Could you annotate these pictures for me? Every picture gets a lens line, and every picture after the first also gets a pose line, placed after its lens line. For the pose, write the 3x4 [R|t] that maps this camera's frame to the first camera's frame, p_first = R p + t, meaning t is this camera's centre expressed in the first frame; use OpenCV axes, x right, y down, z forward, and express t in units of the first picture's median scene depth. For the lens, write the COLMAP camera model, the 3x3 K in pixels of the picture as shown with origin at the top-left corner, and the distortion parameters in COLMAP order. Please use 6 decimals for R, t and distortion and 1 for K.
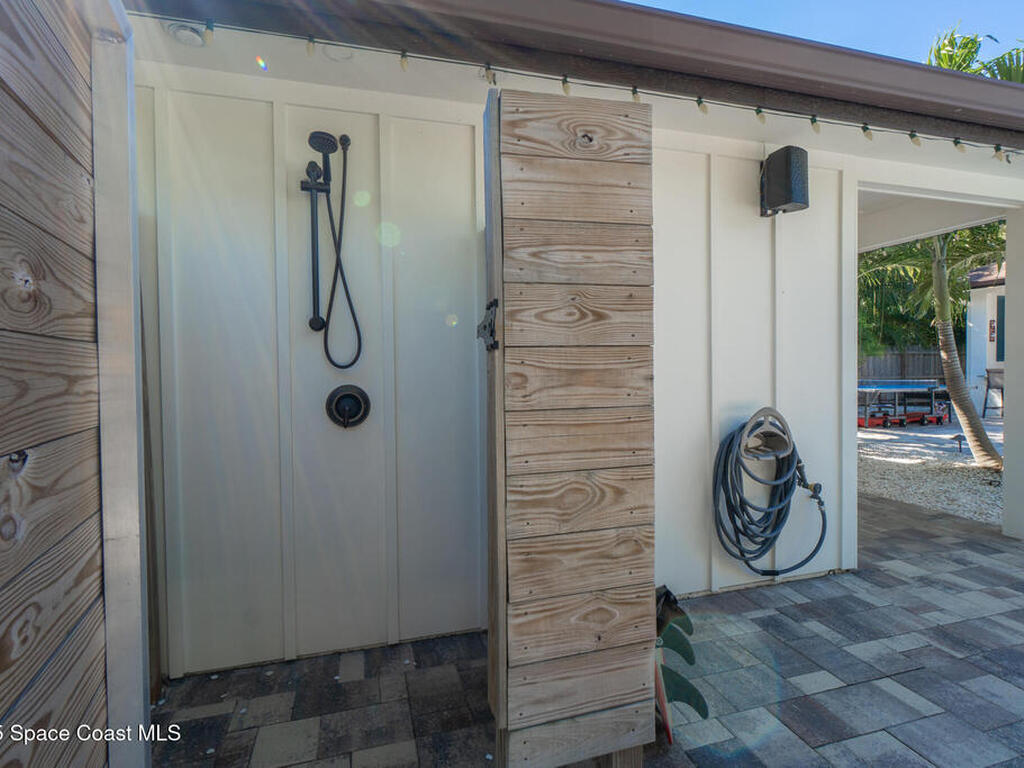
lens RADIAL K [[511.0, 0, 512.0], [0, 511.0, 384.0], [0, 0, 1]] dist [0.000338, 0.000138]
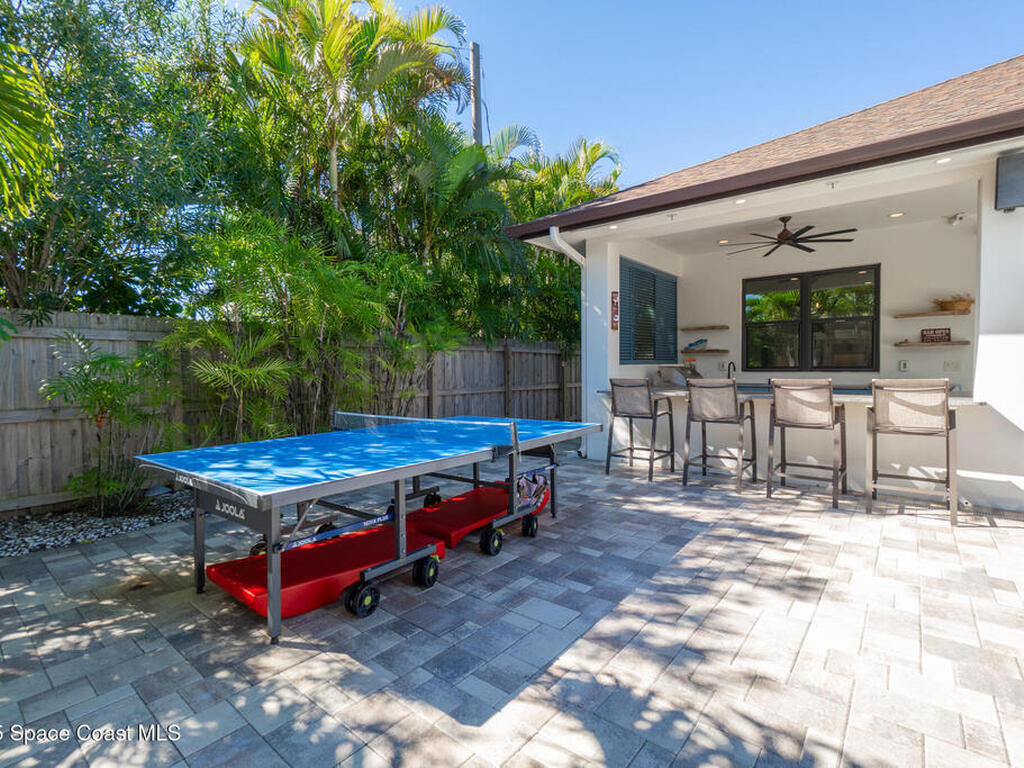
lens RADIAL K [[511.0, 0, 512.0], [0, 511.0, 384.0], [0, 0, 1]] dist [0.000338, 0.000138]
pose [[0.833685, -0.007134, 0.552194, 0.523672], [0.010732, 0.999937, -0.003284, -0.020477], [-0.552136, 0.008664, 0.833709, 0.583337]]
